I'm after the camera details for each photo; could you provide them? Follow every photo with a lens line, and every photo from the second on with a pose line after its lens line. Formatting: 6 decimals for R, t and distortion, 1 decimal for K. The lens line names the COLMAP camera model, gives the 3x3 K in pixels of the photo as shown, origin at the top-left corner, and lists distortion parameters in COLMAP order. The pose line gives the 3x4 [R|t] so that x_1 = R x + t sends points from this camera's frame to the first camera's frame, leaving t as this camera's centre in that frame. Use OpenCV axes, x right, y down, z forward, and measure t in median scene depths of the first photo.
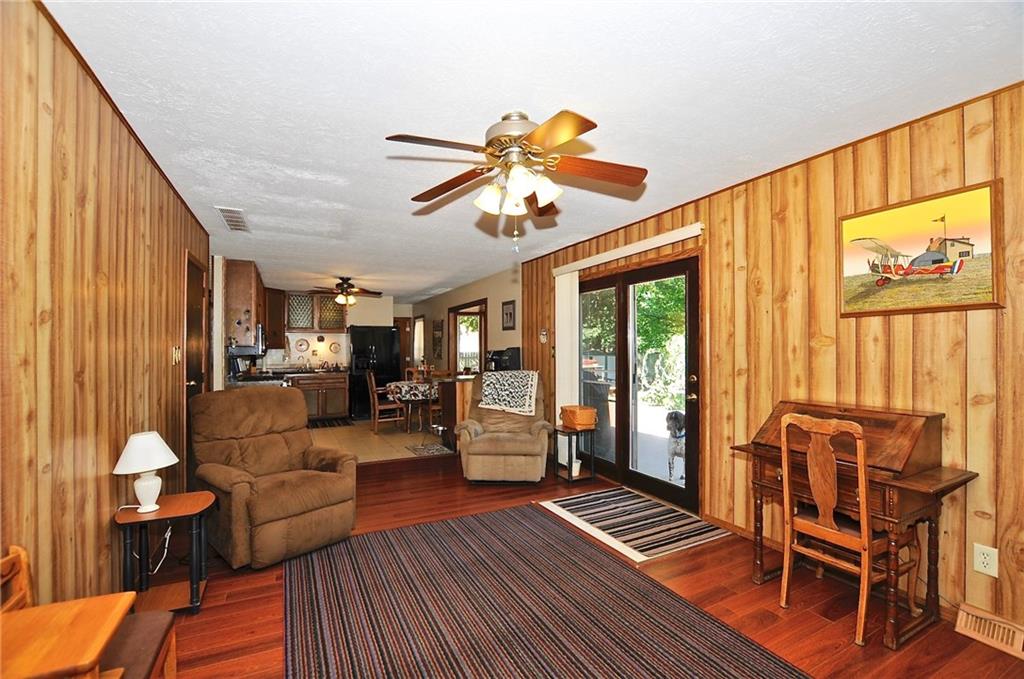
lens RADIAL K [[448.8, 0, 513.0], [0, 448.8, 342.7], [0, 0, 1]] dist [-0.028016, 0.003233]
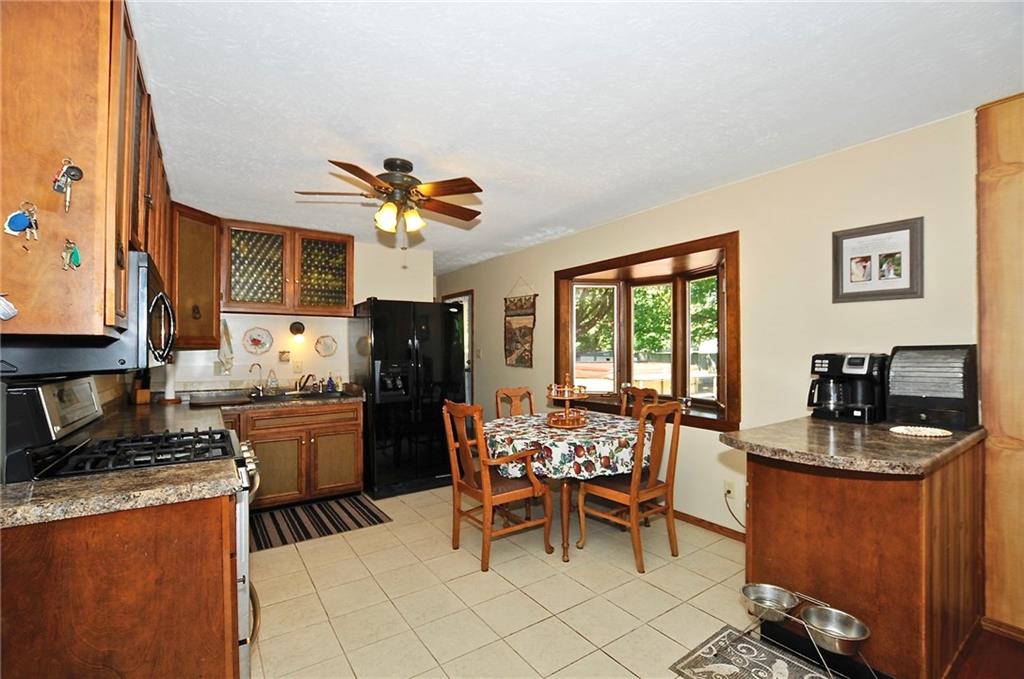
lens RADIAL K [[448.8, 0, 512.3], [0, 448.8, 340.9], [0, 0, 1]] dist [-0.028016, 0.003233]
pose [[0.989460, 0.002916, 0.144777, -0.272429], [-0.002521, 0.999993, -0.002913, 0.006353], [-0.144784, 0.002517, 0.989460, 0.493041]]
